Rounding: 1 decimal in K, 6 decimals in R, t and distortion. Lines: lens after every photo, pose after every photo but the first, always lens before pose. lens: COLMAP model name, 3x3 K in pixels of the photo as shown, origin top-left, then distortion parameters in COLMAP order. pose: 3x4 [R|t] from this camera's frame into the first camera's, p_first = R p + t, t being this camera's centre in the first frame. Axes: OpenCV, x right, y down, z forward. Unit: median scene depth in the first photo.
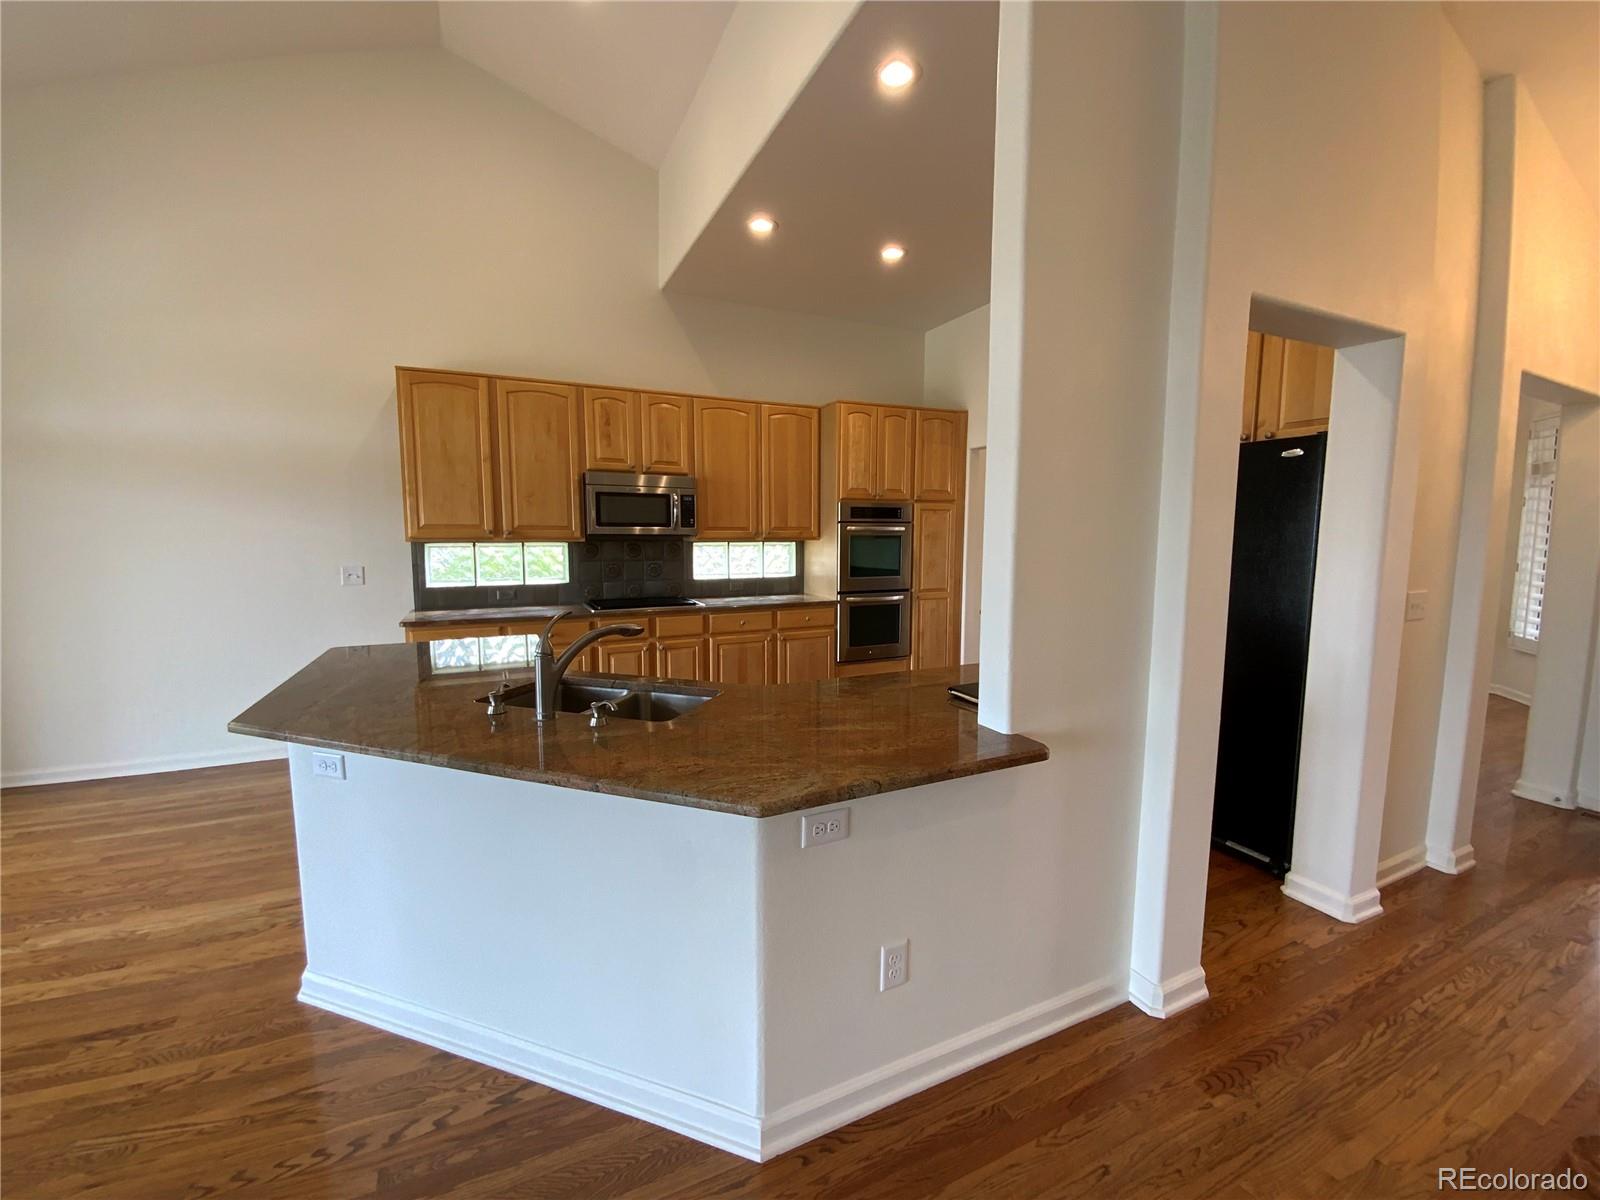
lens RADIAL K [[646.6, 0, 807.5], [0, 646.6, 596.9], [0, 0, 1]] dist [0.001107, -0.004629]
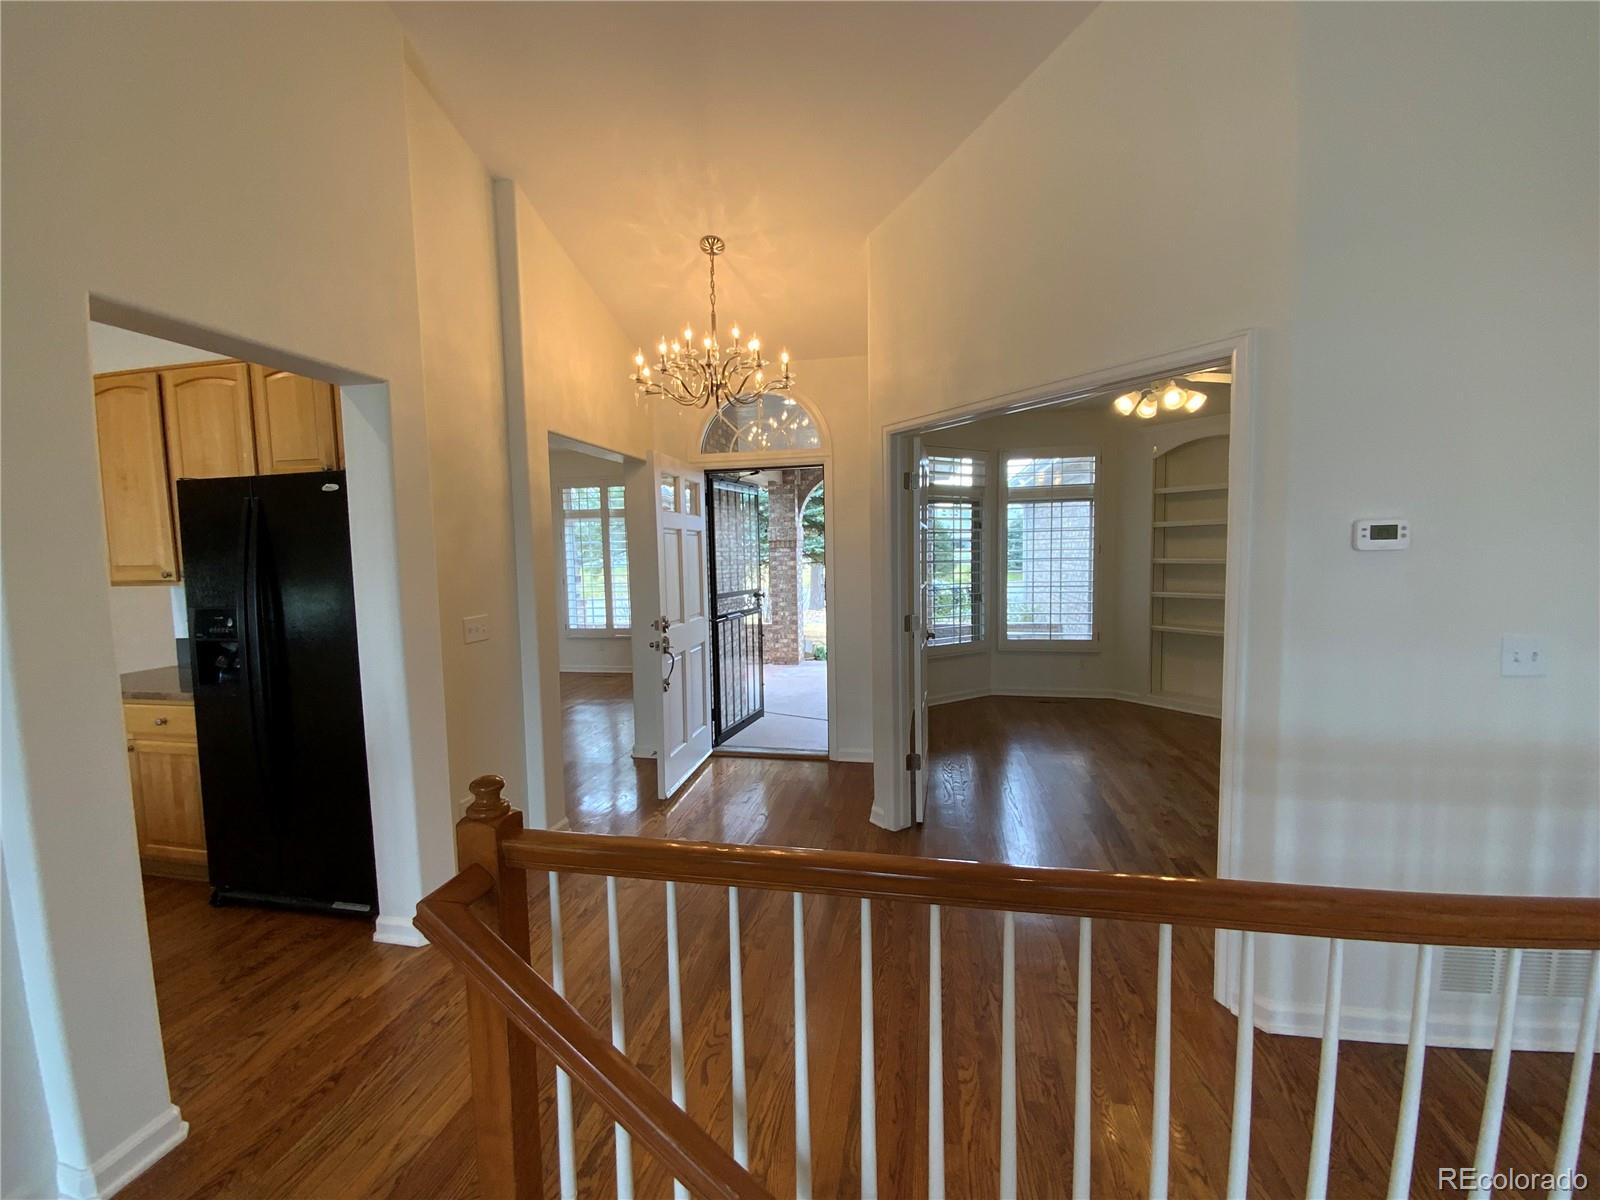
lens RADIAL K [[646.6, 0, 811.3], [0, 646.6, 594.2], [0, 0, 1]] dist [0.001107, -0.004629]
pose [[0.592390, -0.073743, 0.802269, 0.228464], [0.108292, 0.994054, 0.011410, 0.003313], [-0.798340, 0.080120, 0.596853, -0.078331]]
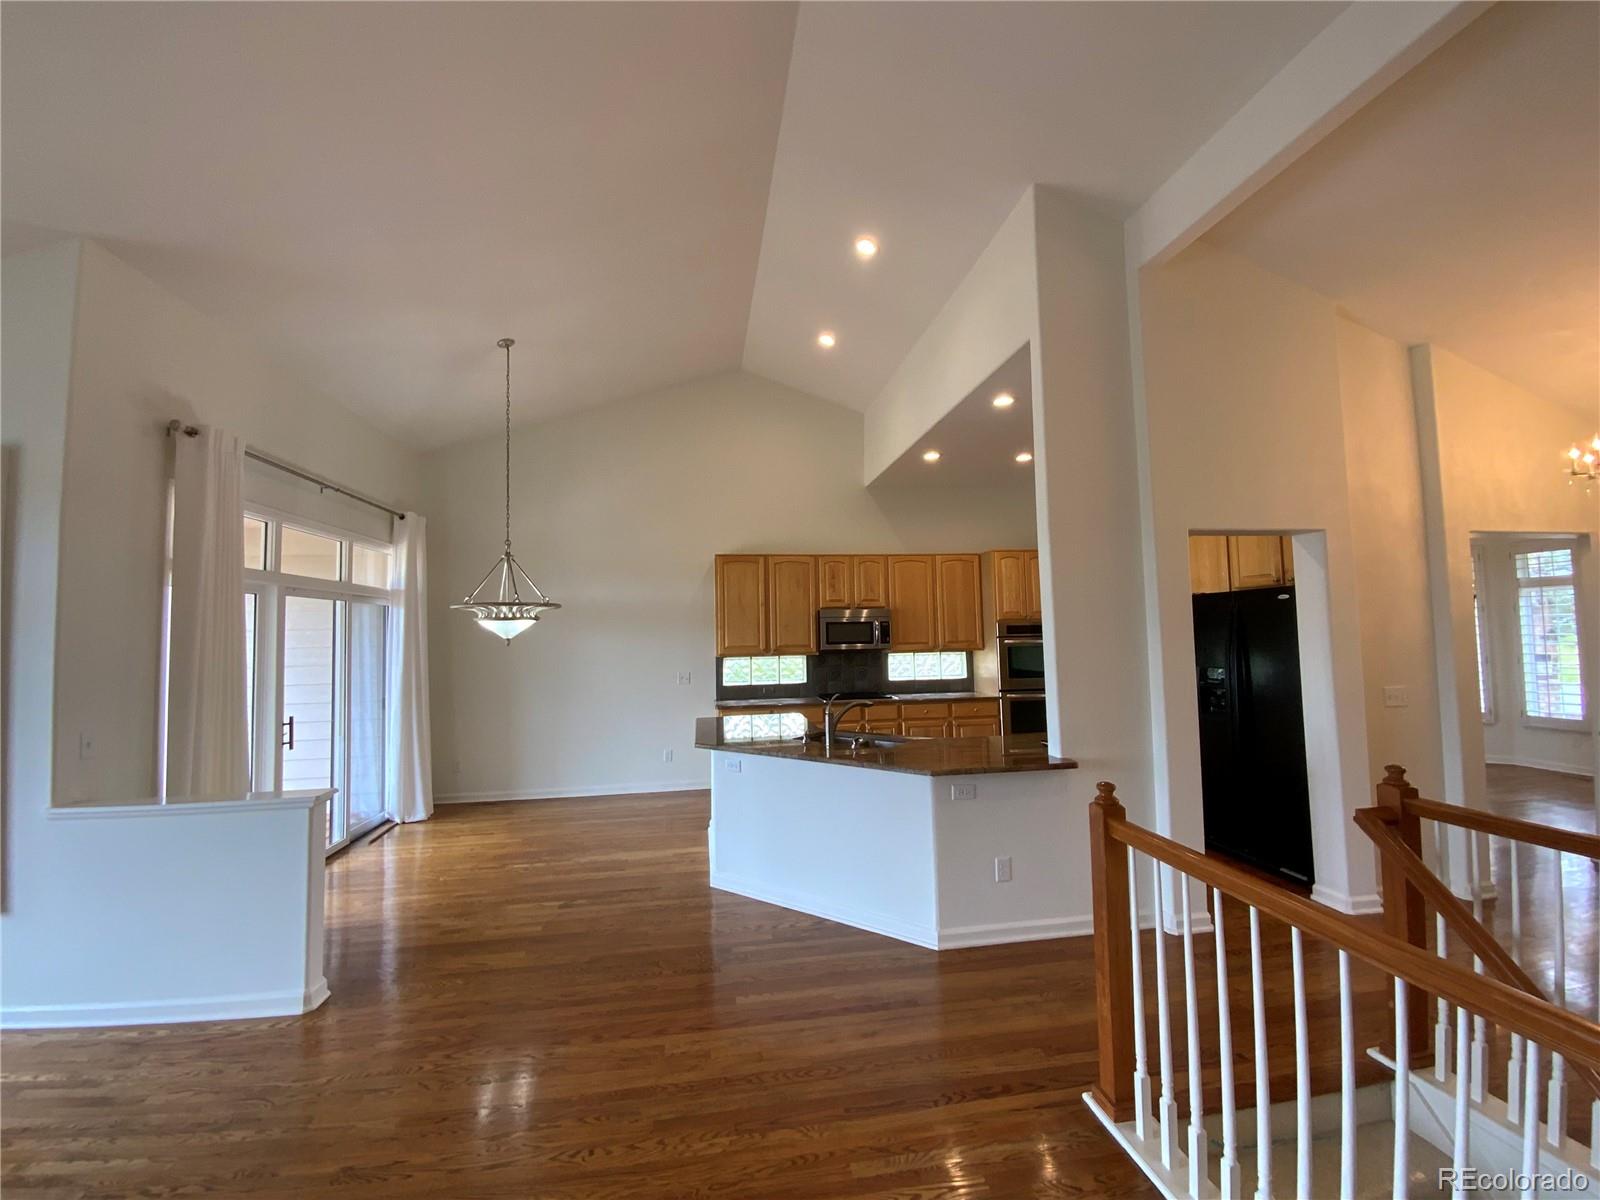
lens RADIAL K [[646.6, 0, 798.6], [0, 646.6, 595.8], [0, 0, 1]] dist [0.001107, -0.004629]
pose [[0.956816, -0.039842, -0.287950, 0.051350], [-0.006212, 0.987534, -0.157281, 0.015616], [0.290627, 0.152278, 0.944641, -0.459848]]
